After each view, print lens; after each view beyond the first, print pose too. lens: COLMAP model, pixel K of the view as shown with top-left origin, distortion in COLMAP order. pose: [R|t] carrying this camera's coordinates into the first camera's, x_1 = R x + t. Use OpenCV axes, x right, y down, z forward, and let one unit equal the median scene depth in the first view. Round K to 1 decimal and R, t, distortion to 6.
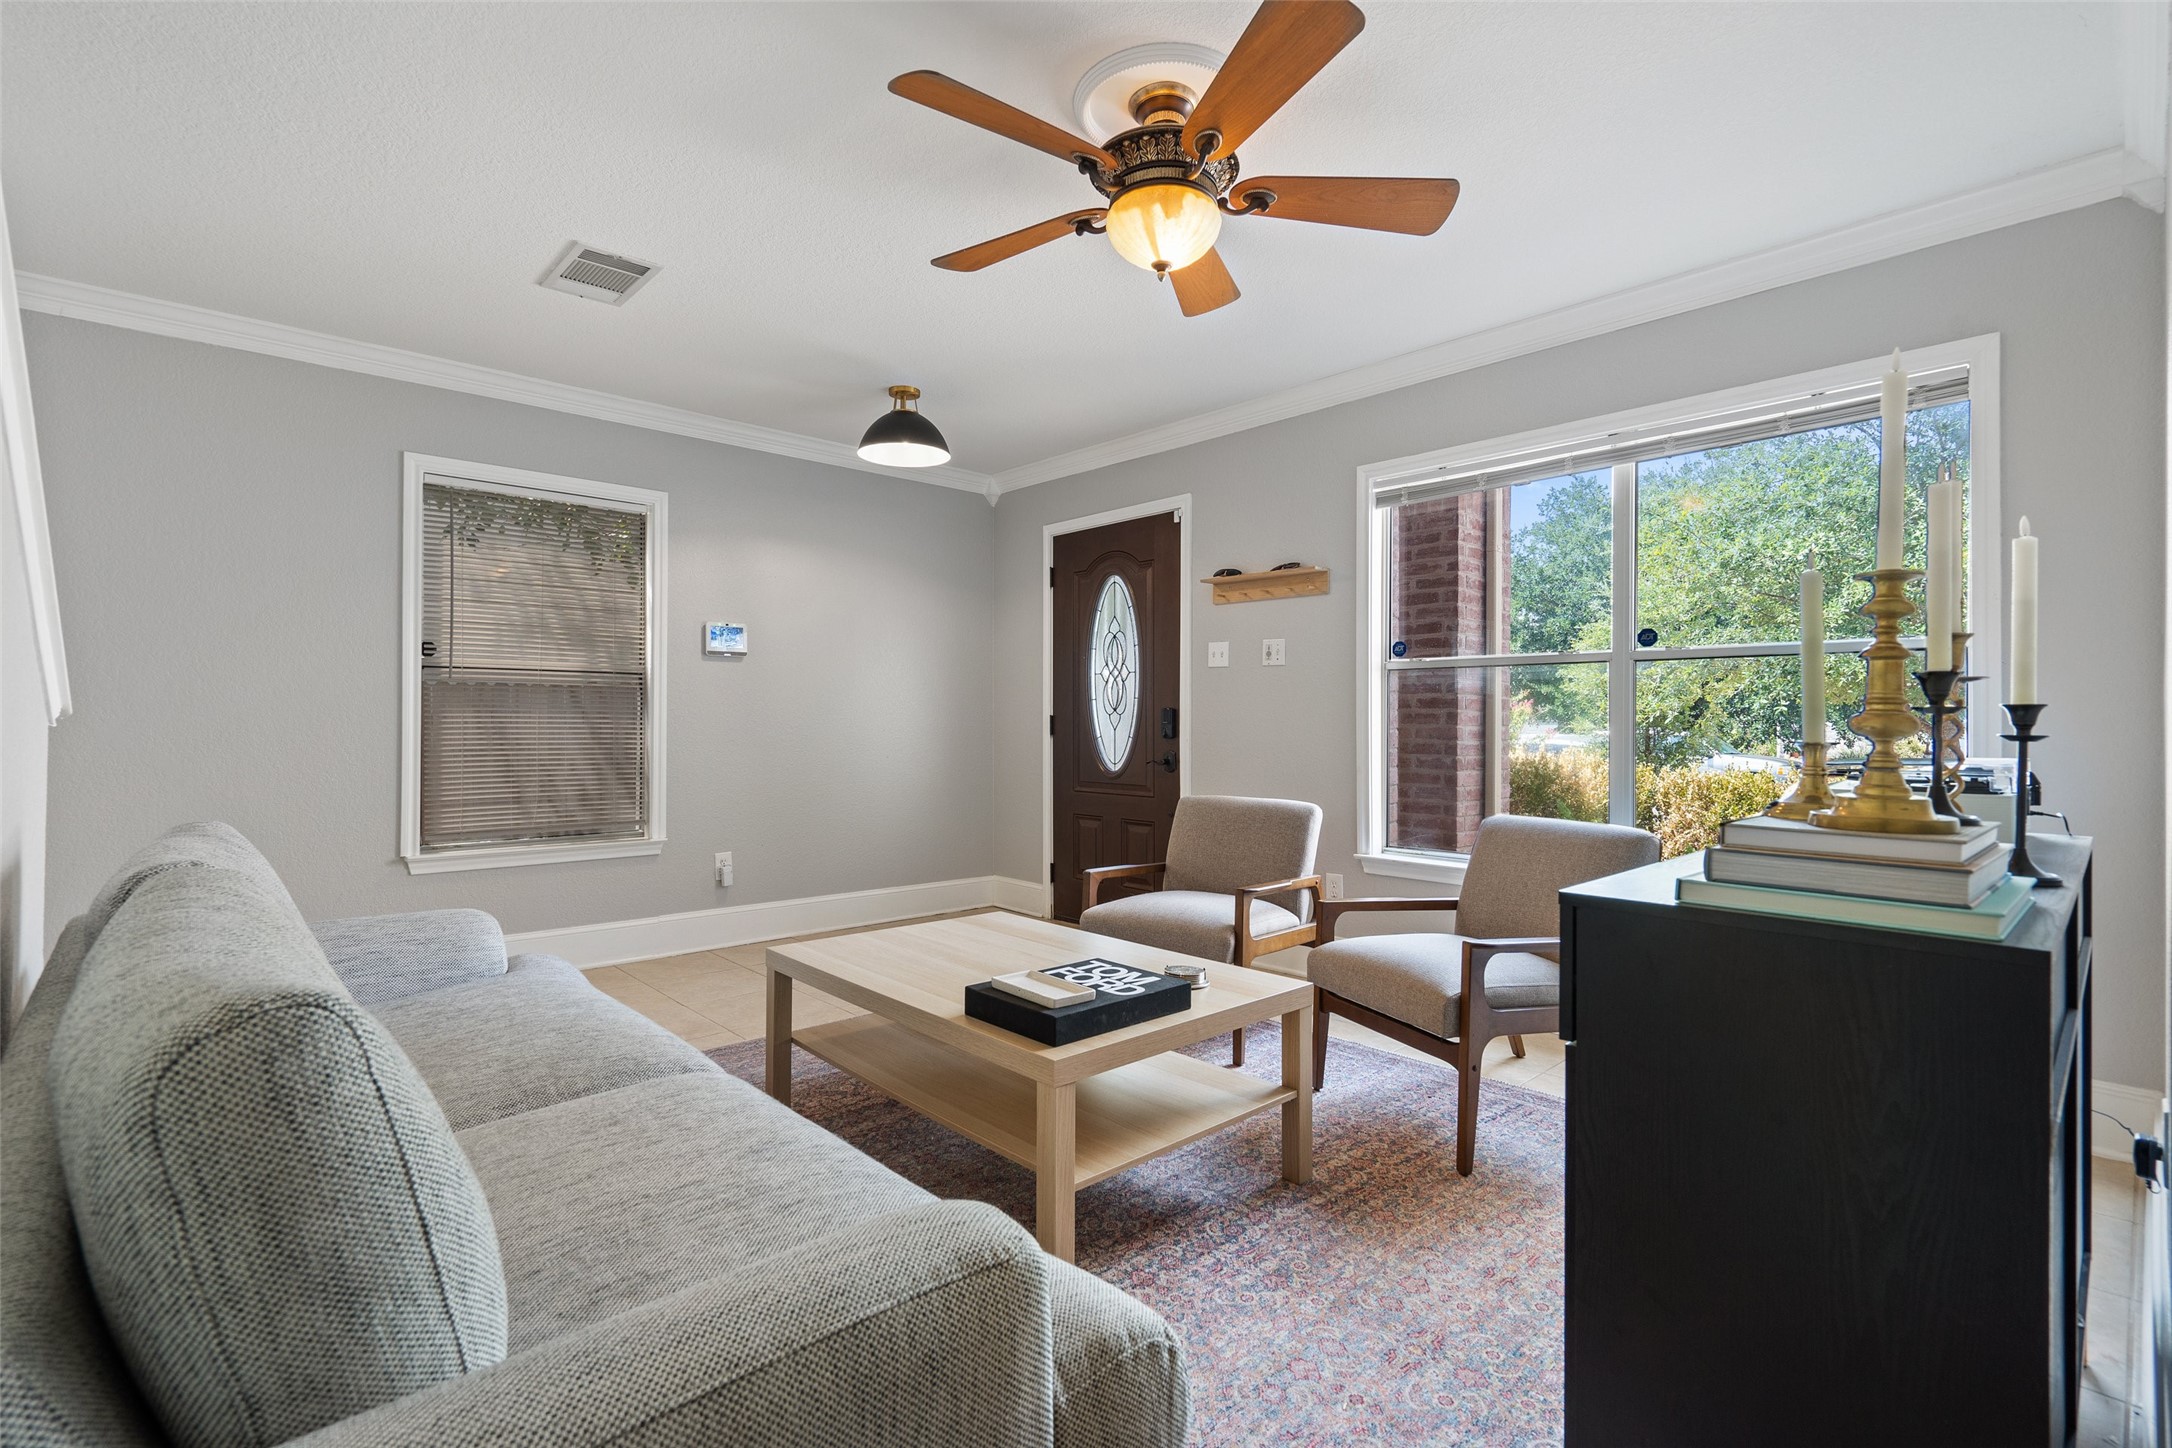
lens RADIAL K [[1004.4, 0, 1084.8], [0, 1004.4, 713.2], [0, 0, 1]] dist [-0.000340, 0.000567]
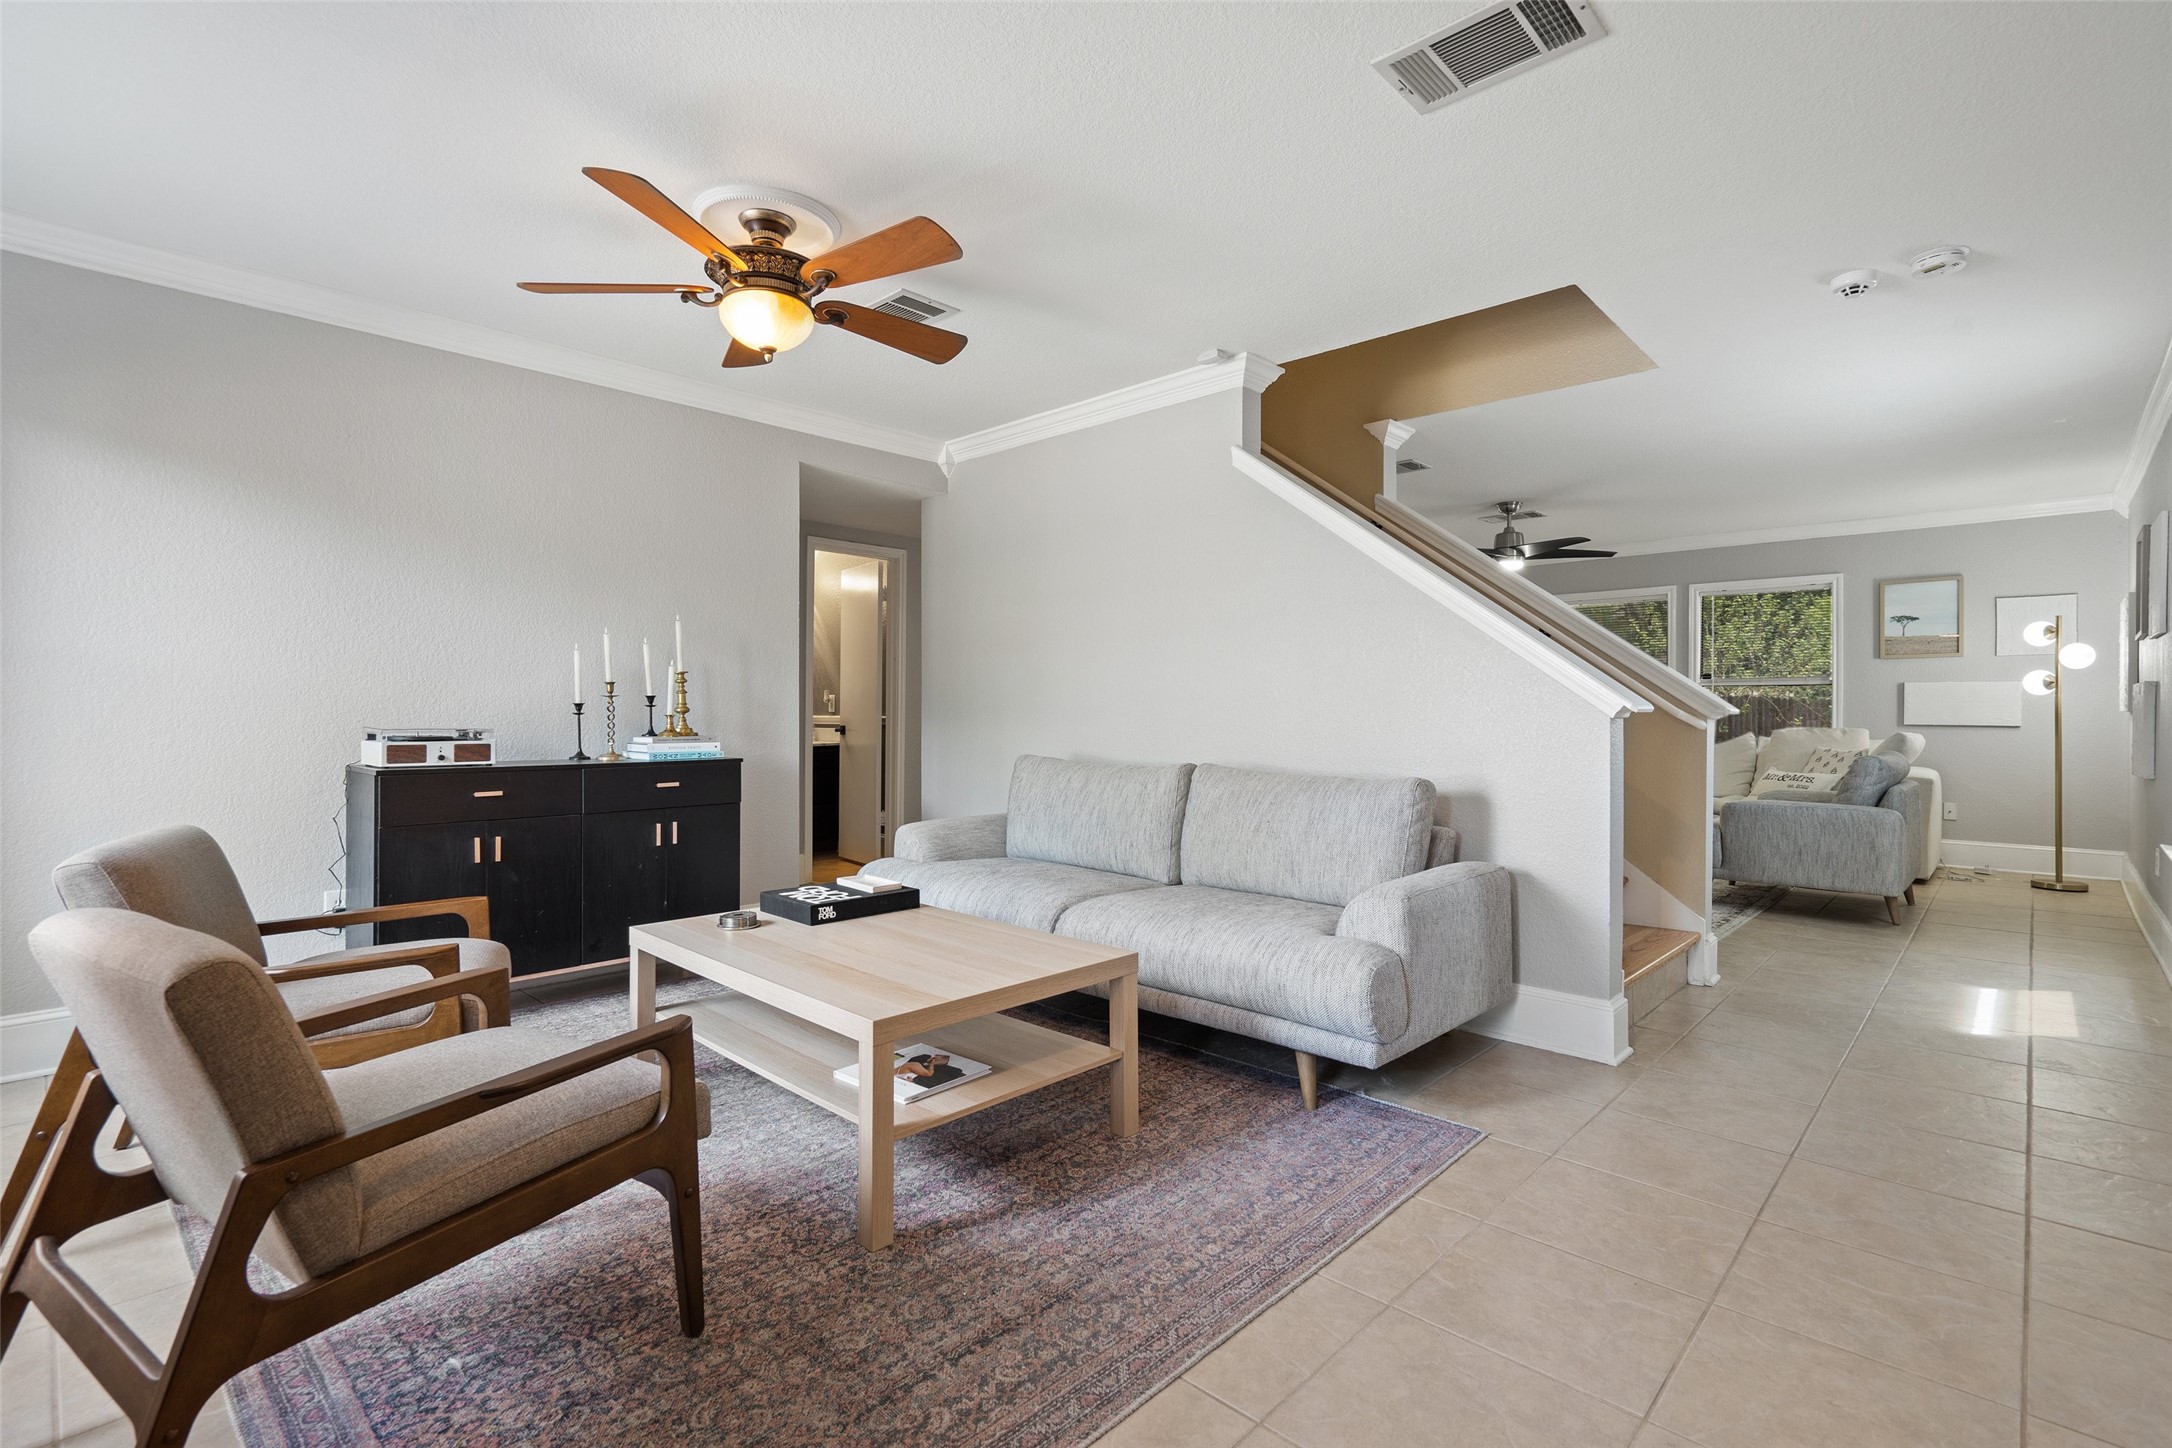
lens RADIAL K [[999.6, 0, 1093.9], [0, 999.6, 732.0], [0, 0, 1]] dist [-0.000120, 0.000088]
pose [[-0.997334, -0.002572, -0.072930, -0.114252], [-0.003454, 0.999922, 0.011978, 0.011359], [0.072894, 0.012198, -0.997265, 1.153707]]
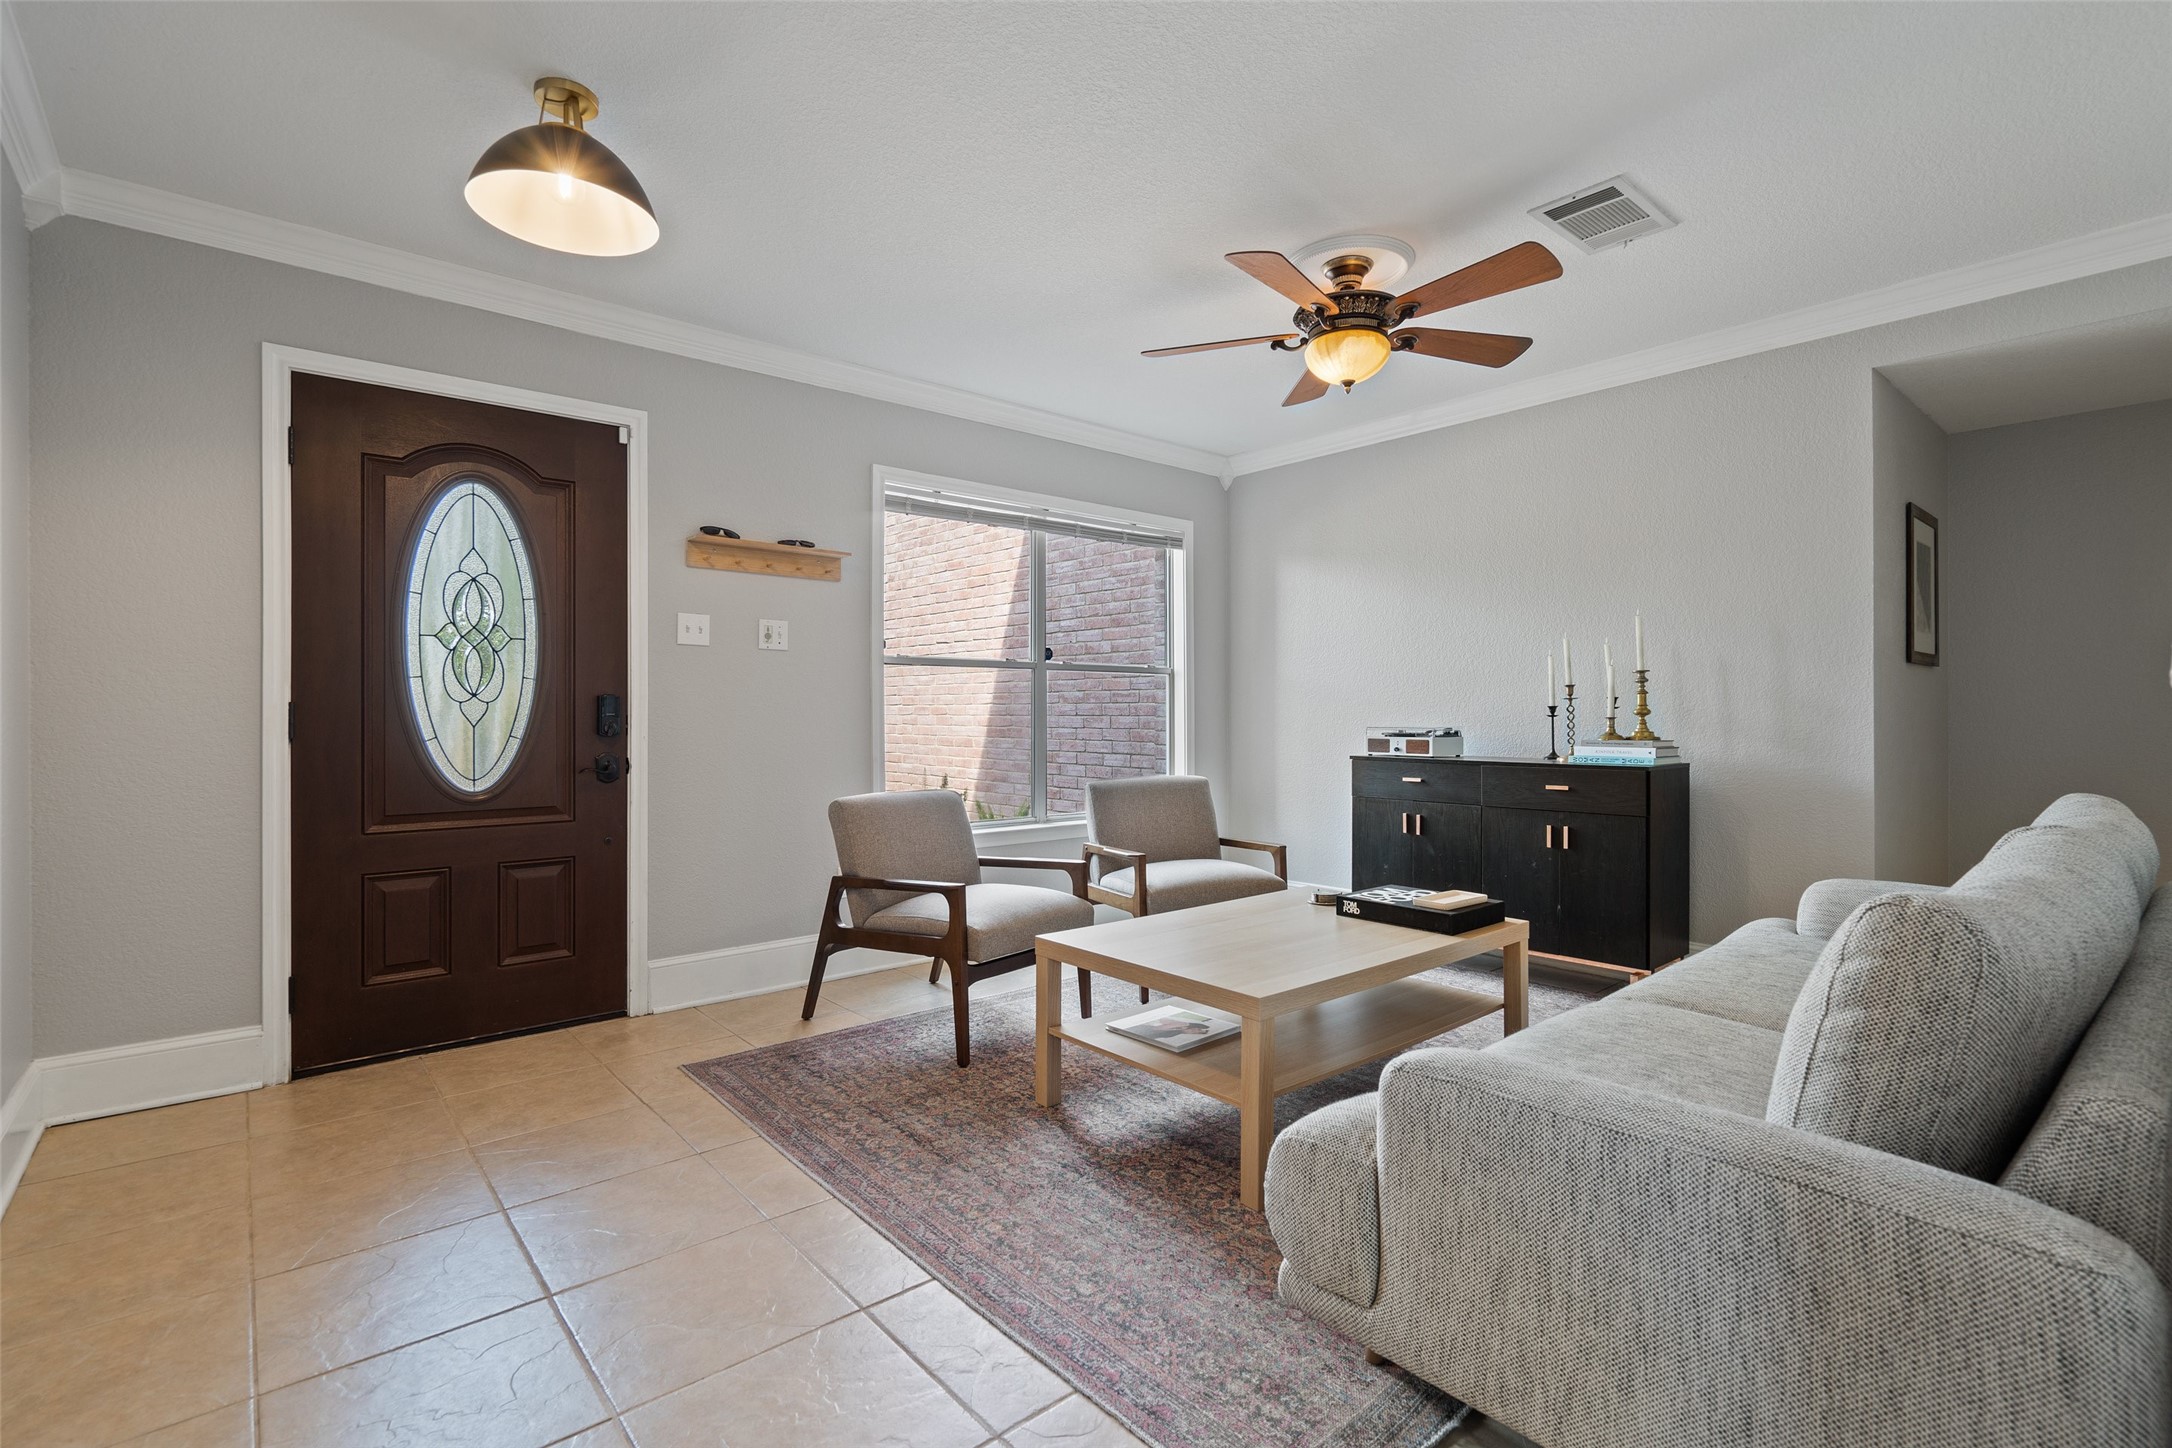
lens RADIAL K [[1004.4, 0, 1084.8], [0, 1004.4, 713.2], [0, 0, 1]] dist [-0.000340, 0.000567]
pose [[0.037904, -0.001154, 0.999281, -0.662213], [-0.005041, 0.999986, 0.001346, 0.005944], [-0.999269, -0.005088, 0.037898, 0.661324]]
